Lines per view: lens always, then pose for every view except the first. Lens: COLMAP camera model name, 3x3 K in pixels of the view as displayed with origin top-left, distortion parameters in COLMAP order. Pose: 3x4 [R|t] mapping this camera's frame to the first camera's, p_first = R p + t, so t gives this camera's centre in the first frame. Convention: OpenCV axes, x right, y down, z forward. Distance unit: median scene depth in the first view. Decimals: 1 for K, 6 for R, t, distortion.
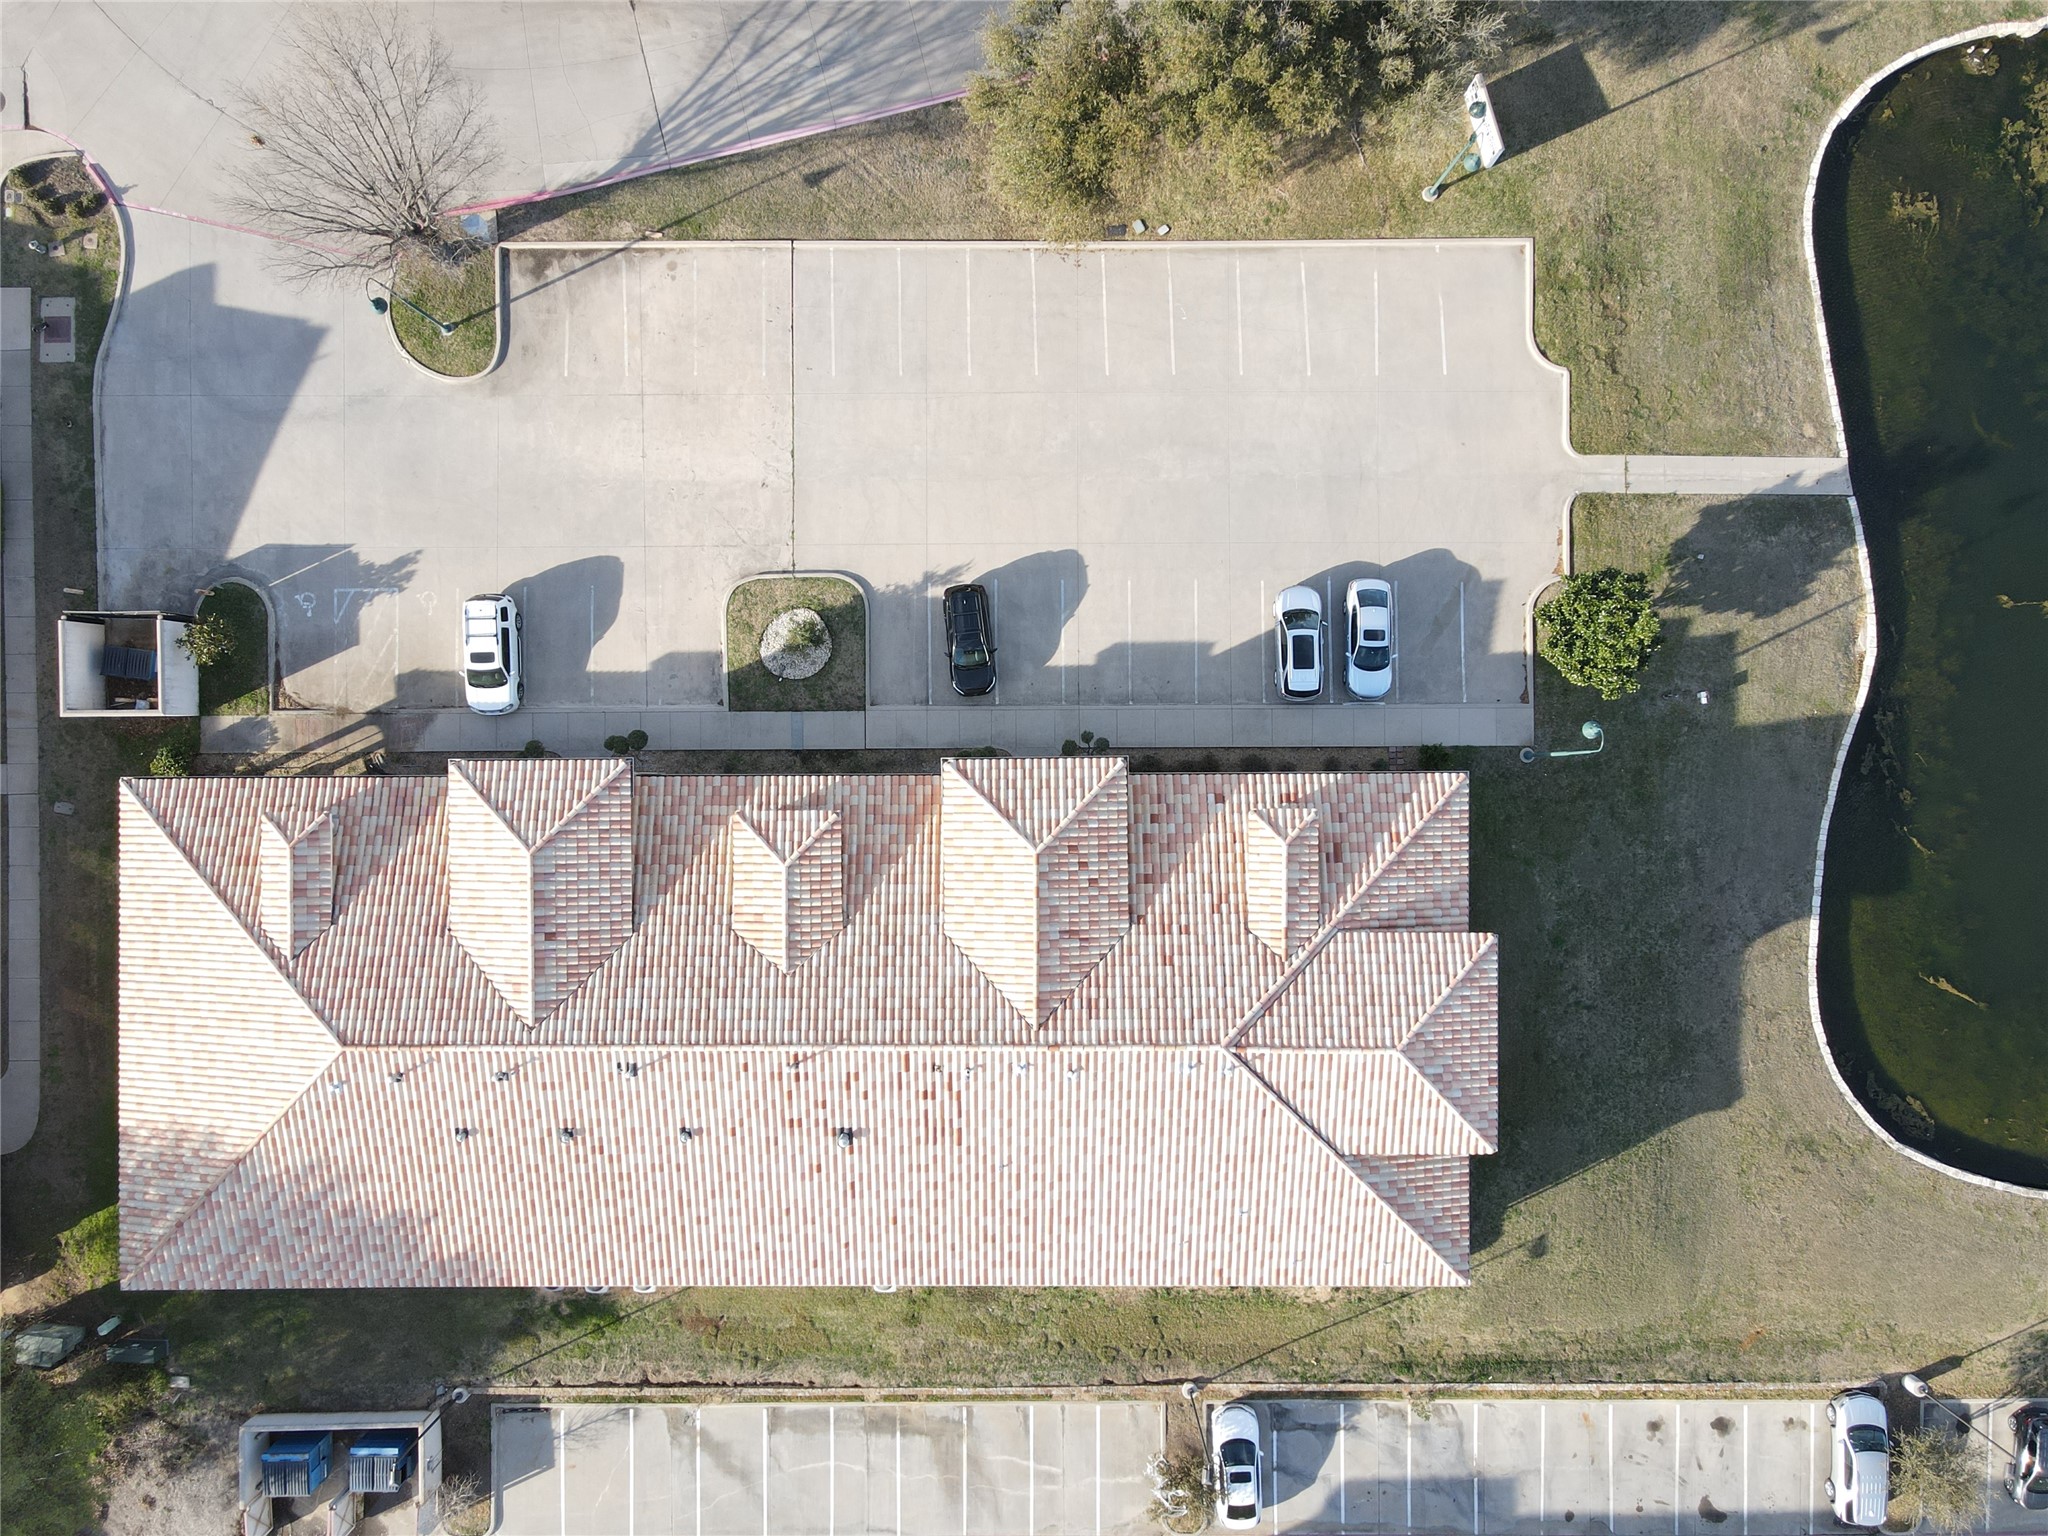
lens RADIAL K [[1506.5, 0, 1024.0], [0, 1506.5, 768.0], [0, 0, 1]] dist [0.012560, 0.010120]
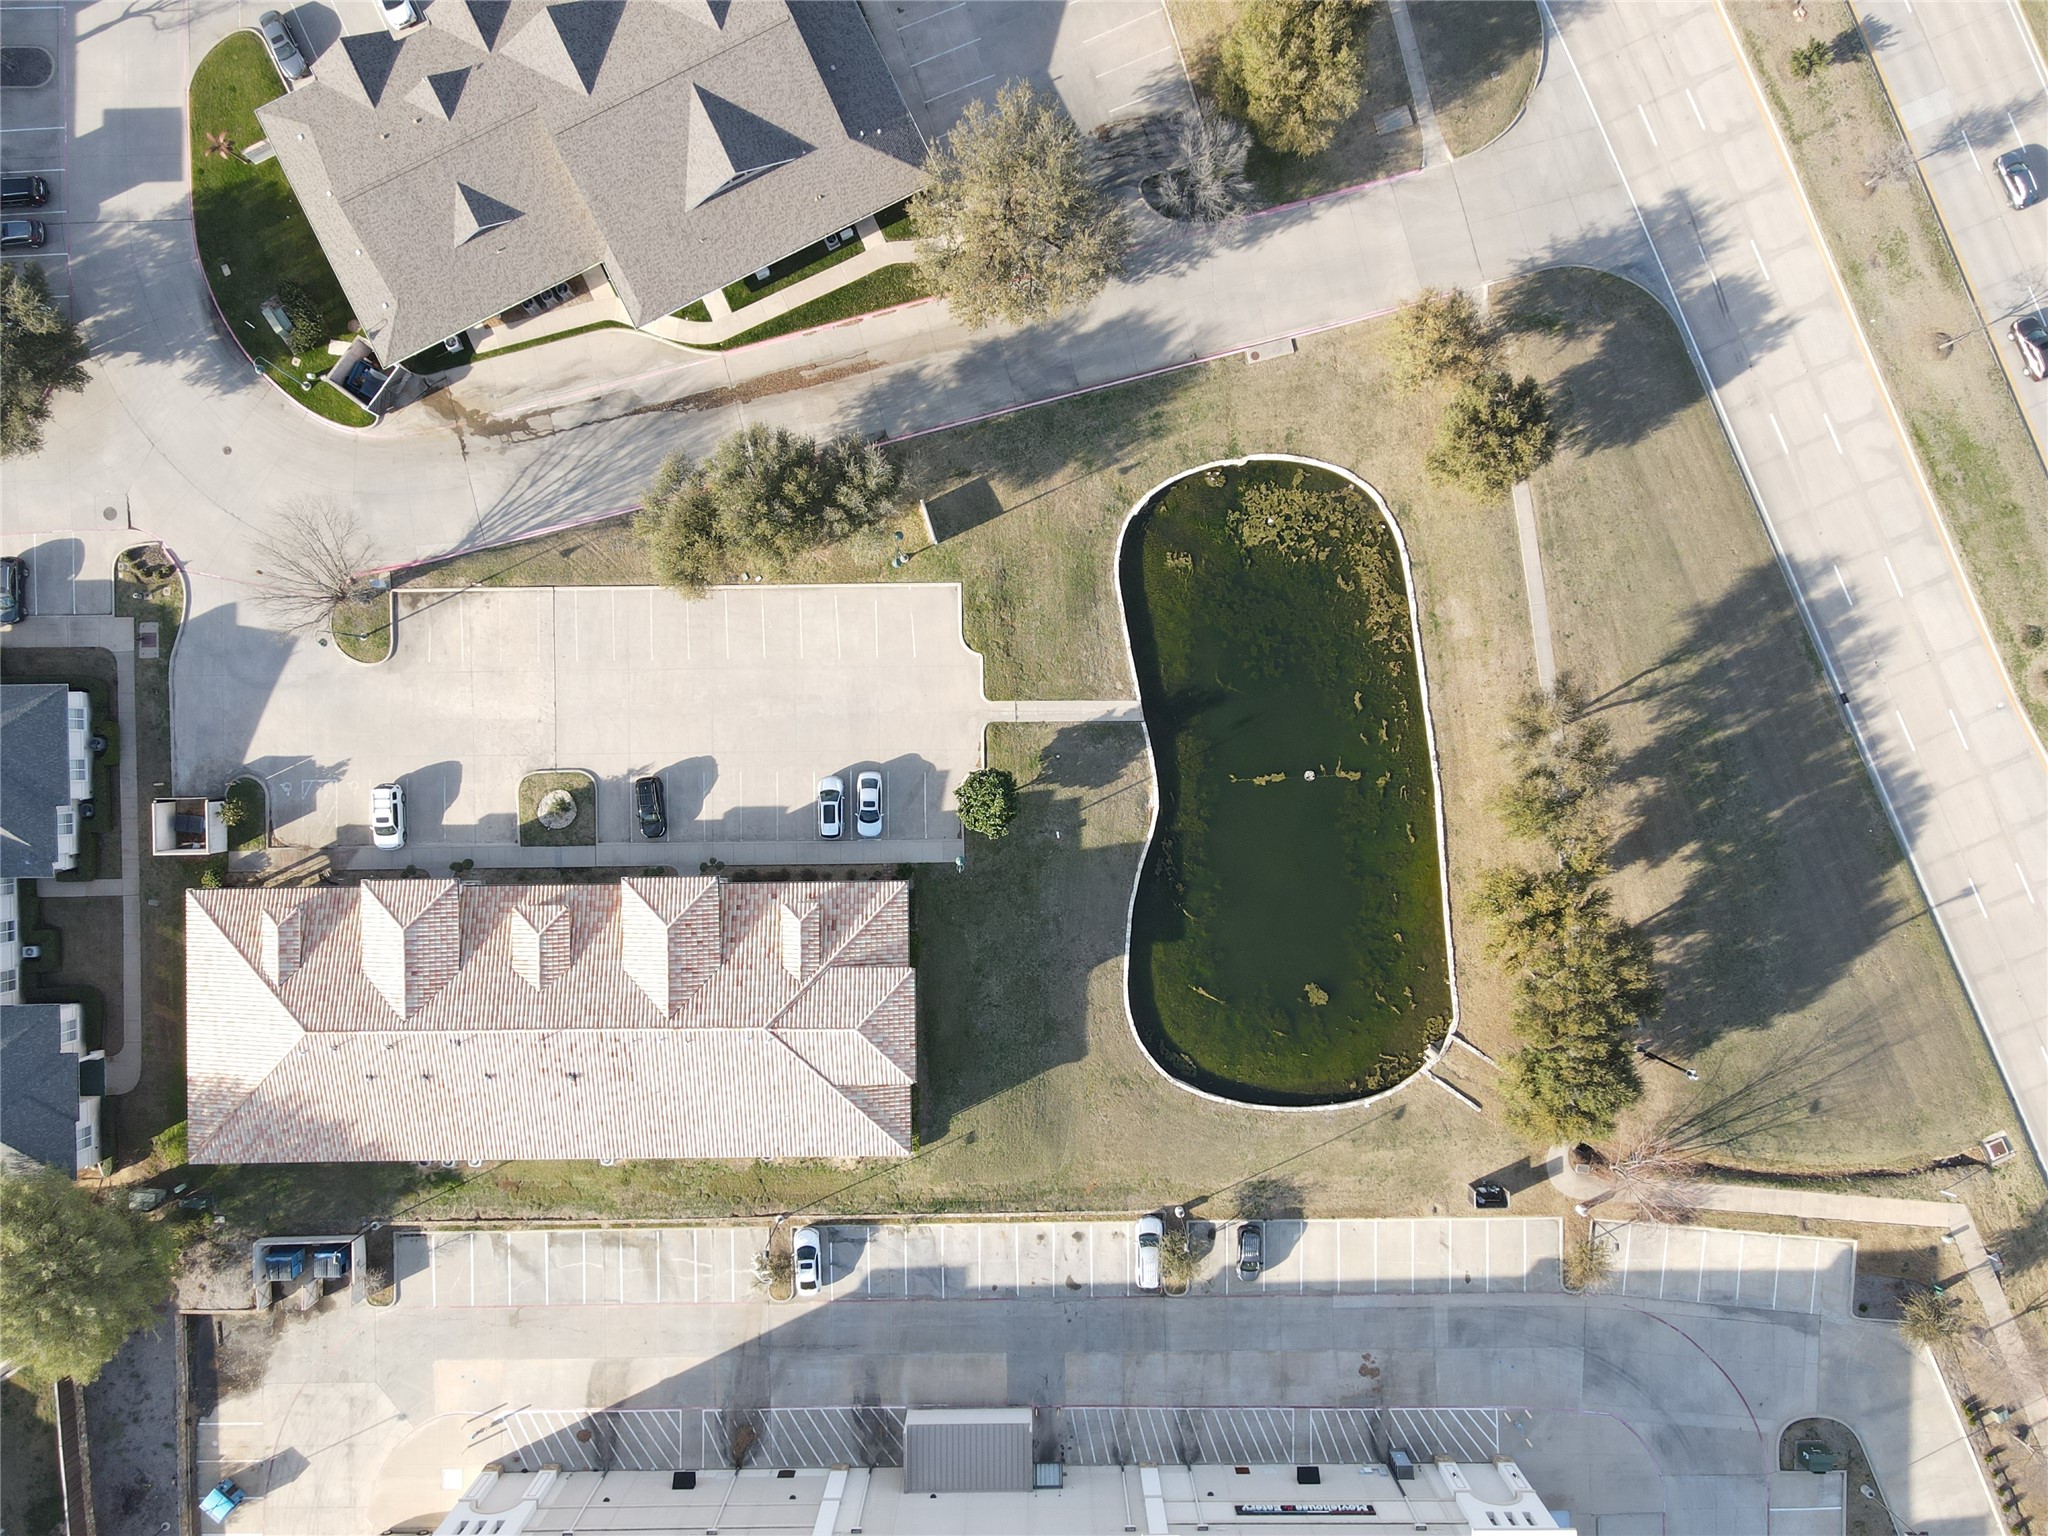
lens RADIAL K [[1496.3, 0, 1020.6], [0, 1496.3, 770.2], [0, 0, 1]] dist [0.003106, 0.031263]
pose [[0.999971, -0.007601, 0.001055, 0.403400], [0.007600, 0.999971, 0.000627, -0.125516], [-0.001060, -0.000619, 0.999999, -0.798976]]
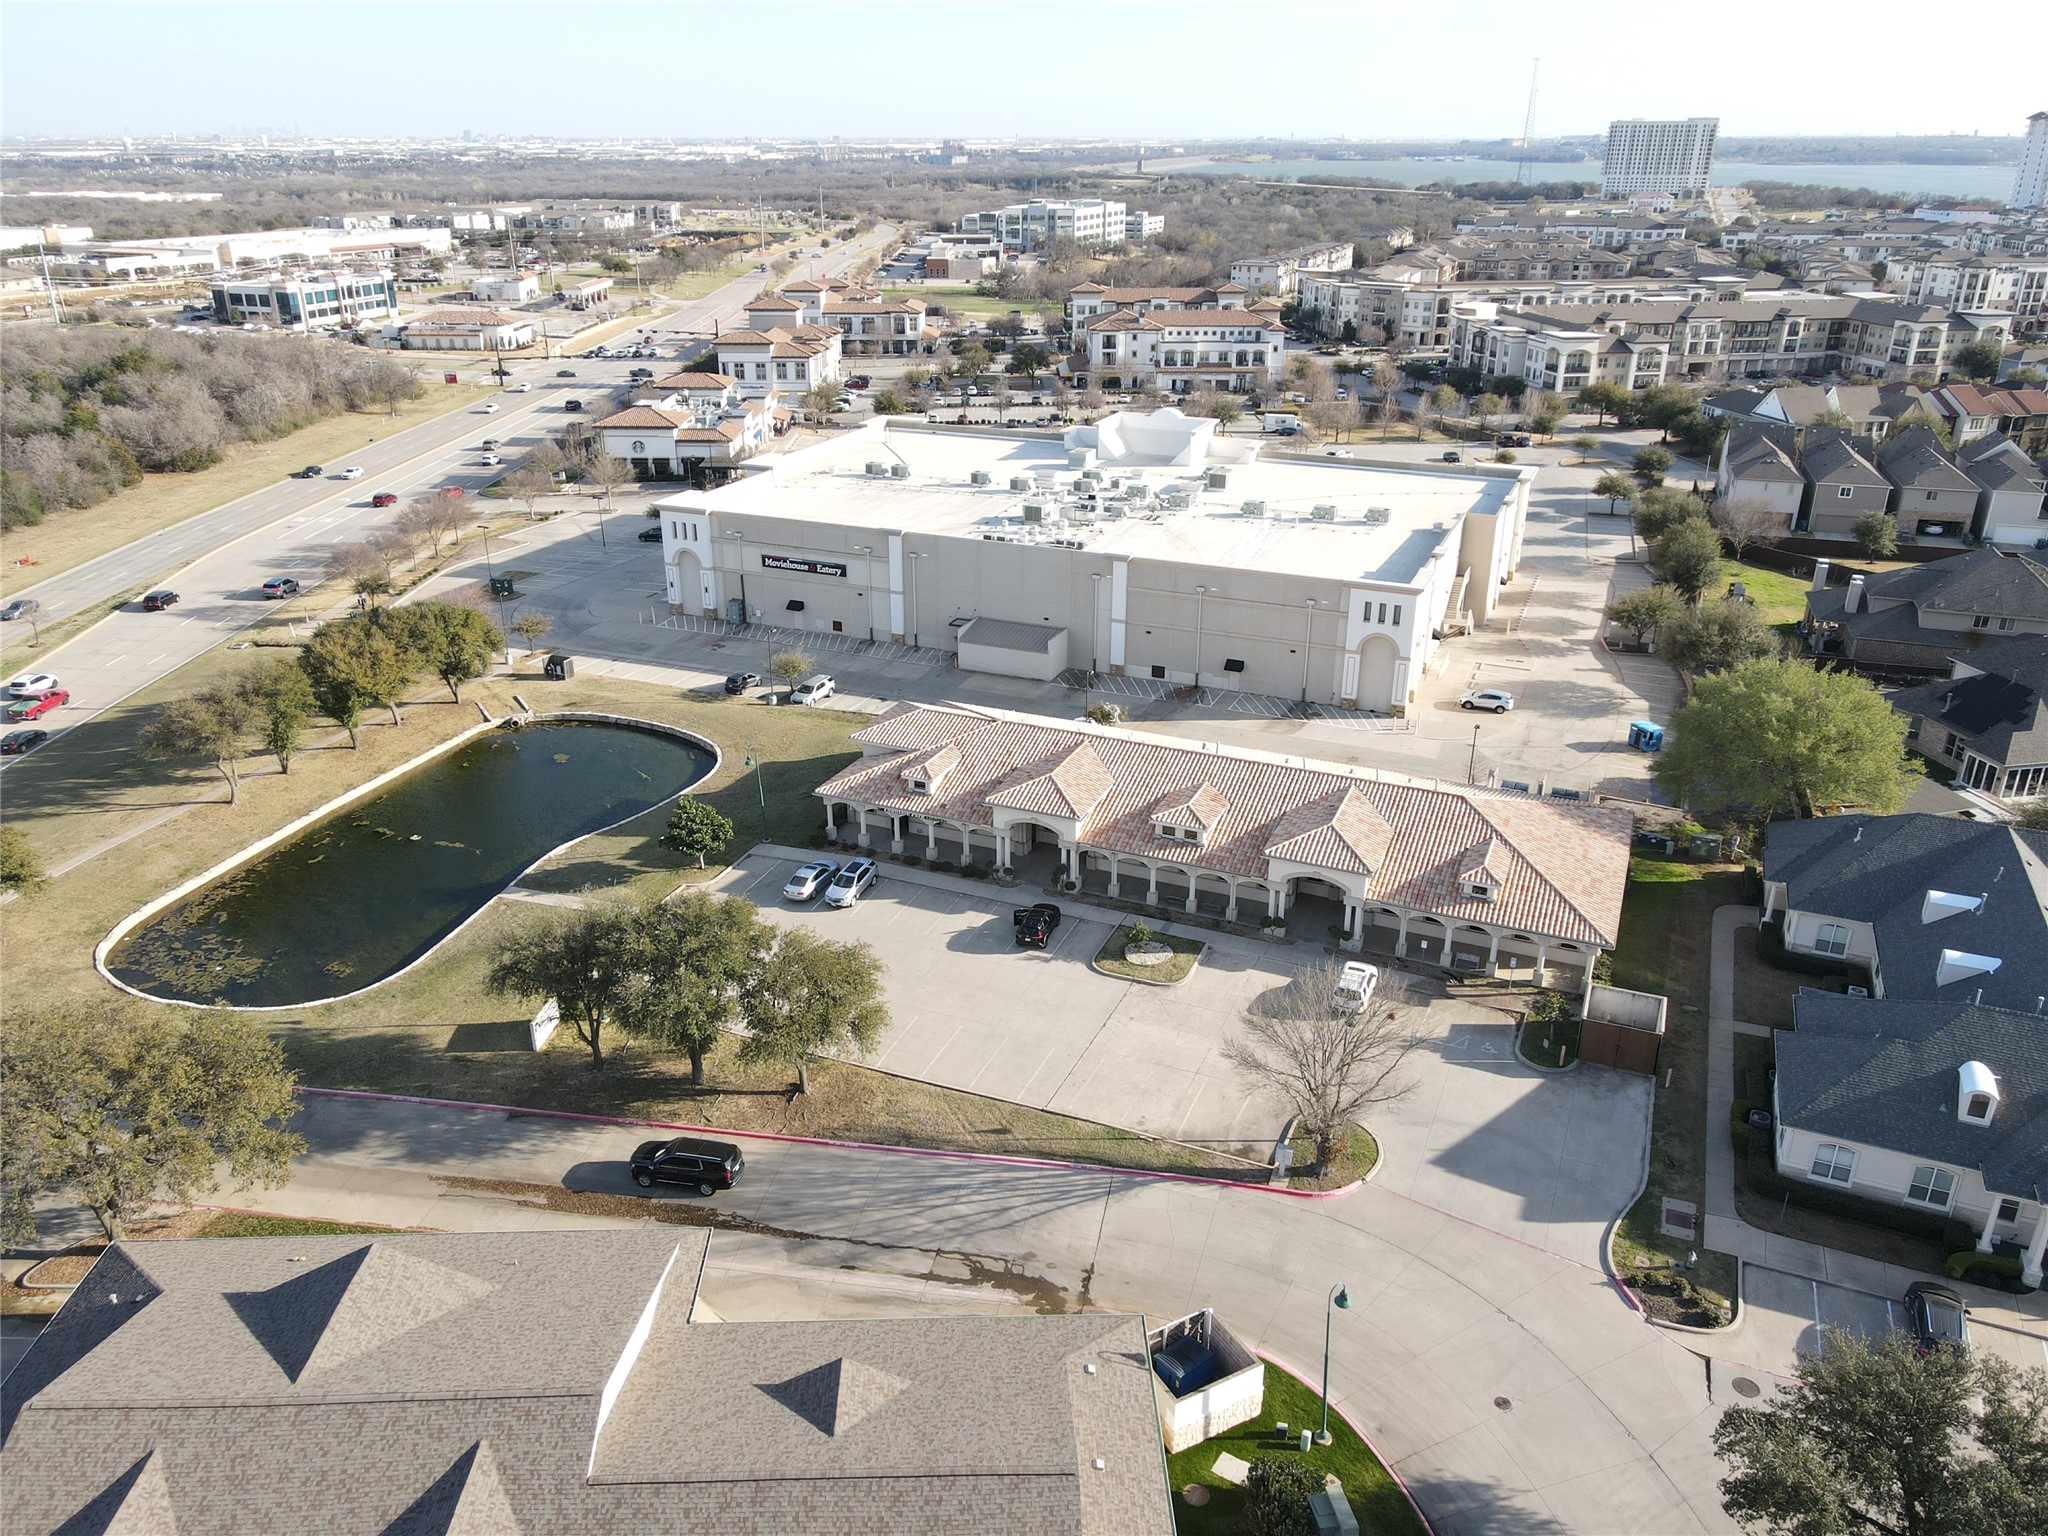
lens RADIAL K [[1496.3, 0, 1020.6], [0, 1496.3, 770.2], [0, 0, 1]] dist [0.003106, 0.031263]
pose [[-0.913794, -0.150406, 0.377304, -0.559333], [0.405963, -0.368401, 0.836346, -1.282104], [0.013207, 0.917419, 0.397702, 0.252162]]
